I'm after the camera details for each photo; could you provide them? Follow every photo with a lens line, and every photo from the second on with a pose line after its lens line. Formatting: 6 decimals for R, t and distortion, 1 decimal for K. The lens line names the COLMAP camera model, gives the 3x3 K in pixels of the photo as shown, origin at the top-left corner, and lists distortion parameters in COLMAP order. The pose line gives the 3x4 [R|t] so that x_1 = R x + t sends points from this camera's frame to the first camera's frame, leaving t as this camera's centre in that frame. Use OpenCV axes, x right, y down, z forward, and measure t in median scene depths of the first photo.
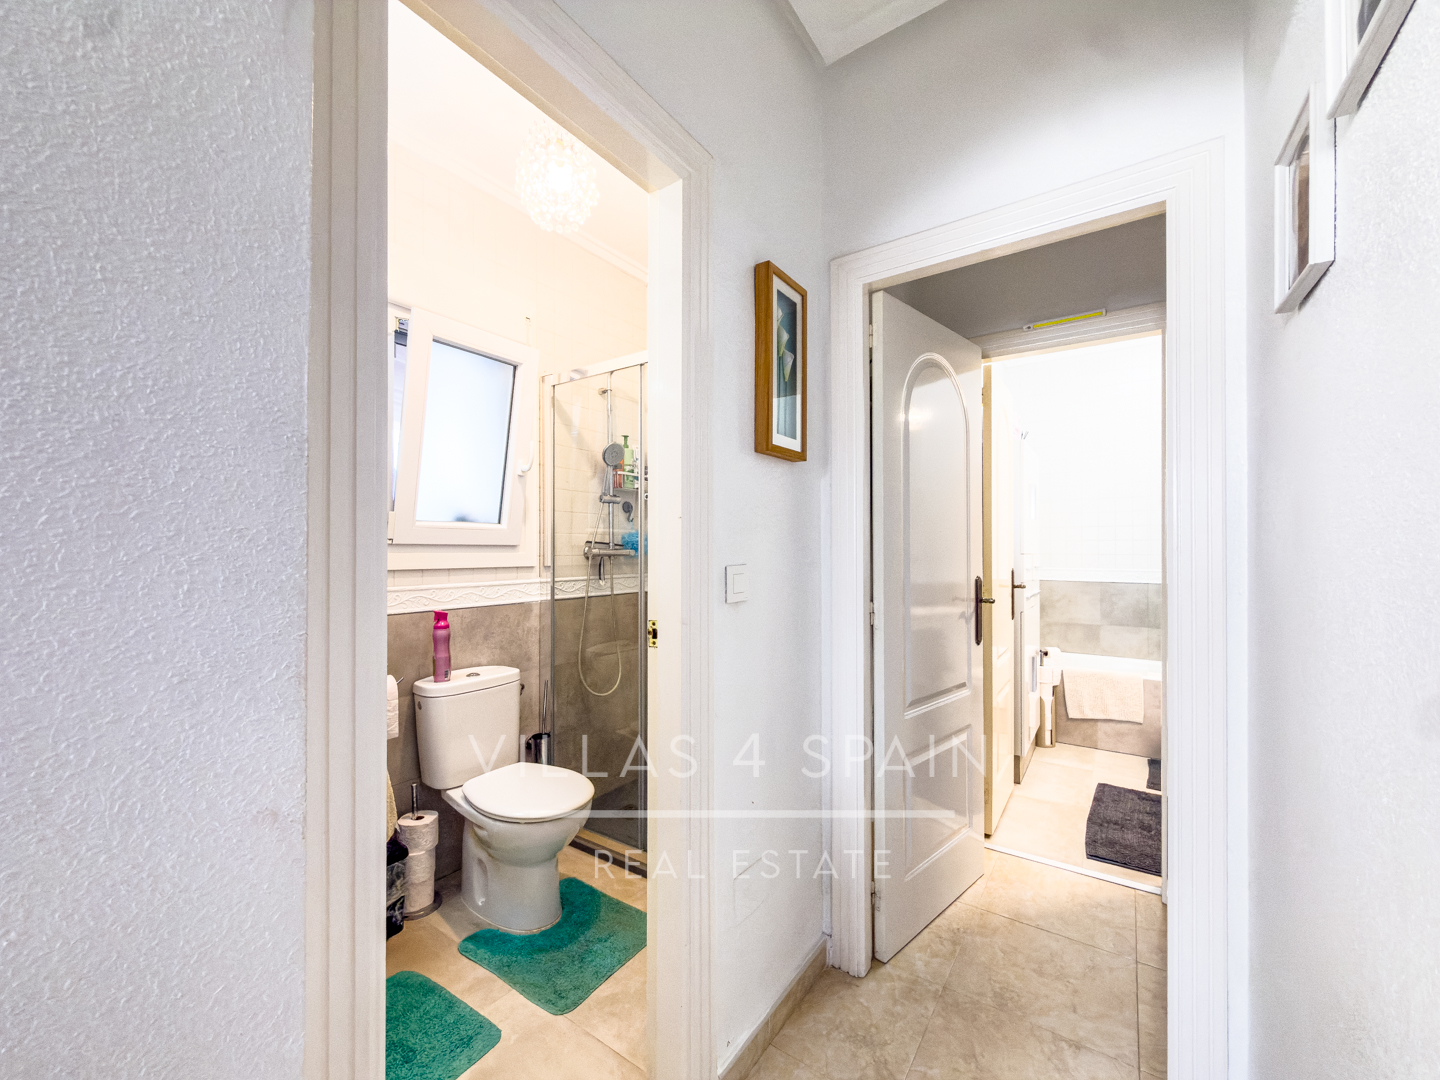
lens RADIAL K [[592.7, 0, 699.1], [0, 592.7, 537.4], [0, 0, 1]] dist [0.001946, 0.000286]
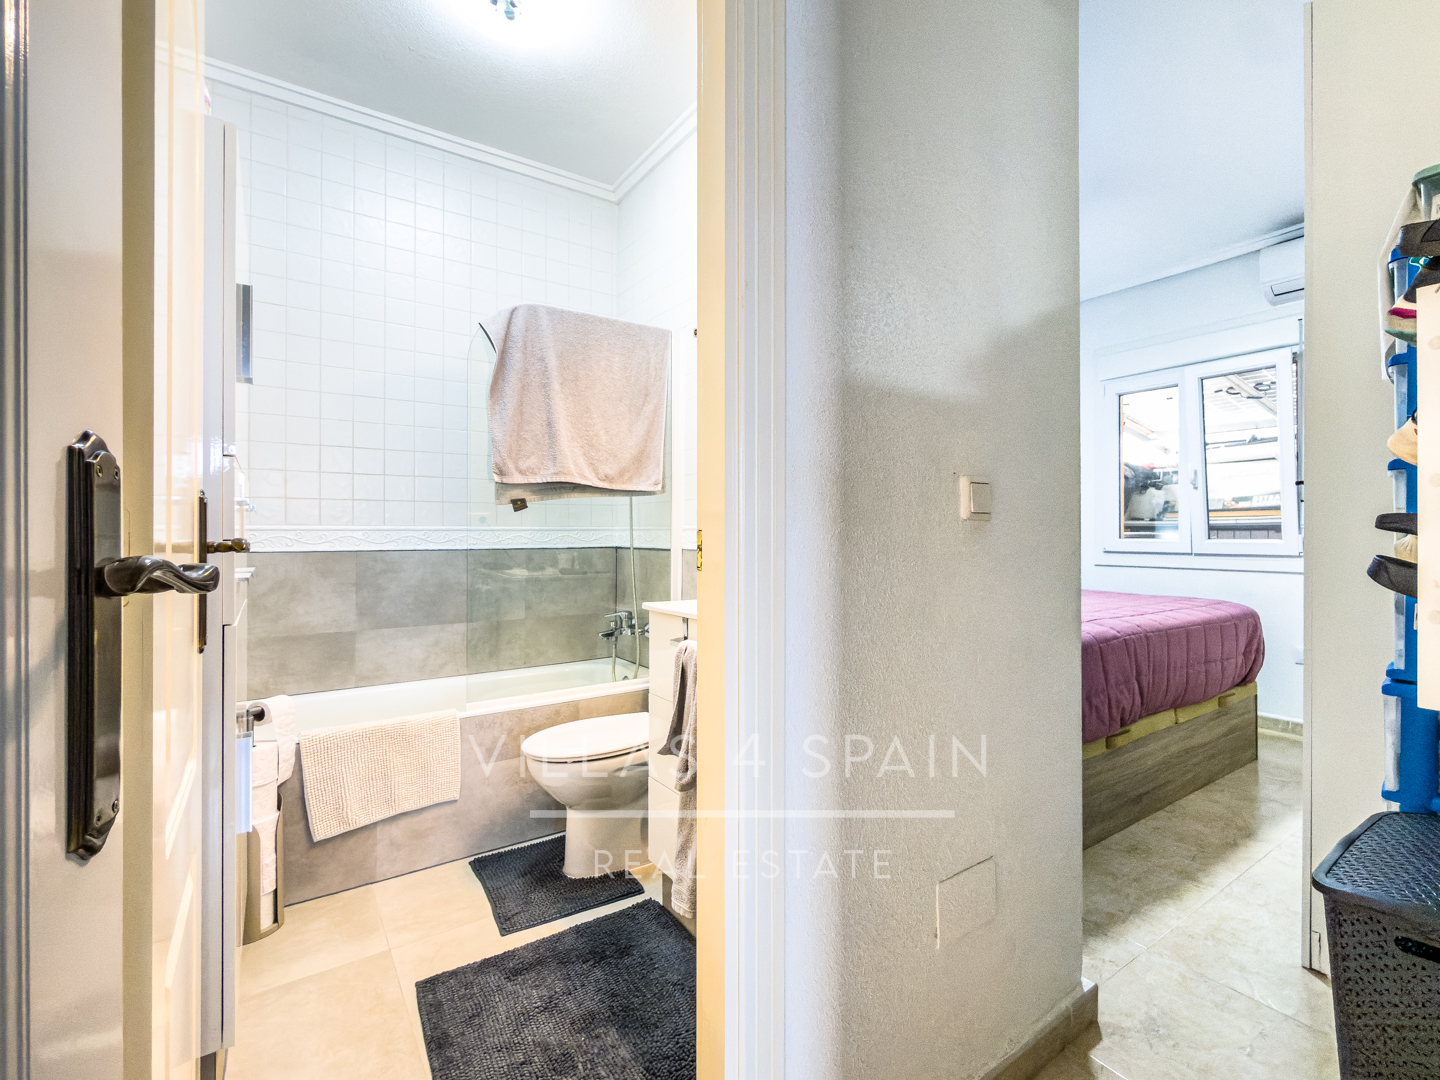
lens RADIAL K [[592.7, 0, 725.6], [0, 592.7, 543.1], [0, 0, 1]] dist [0.001946, 0.000286]
pose [[0.256253, 0.003605, 0.966603, 0.128727], [-0.009610, 0.999953, -0.001182, 0.034523], [-0.966562, -0.008986, 0.256276, 0.285956]]
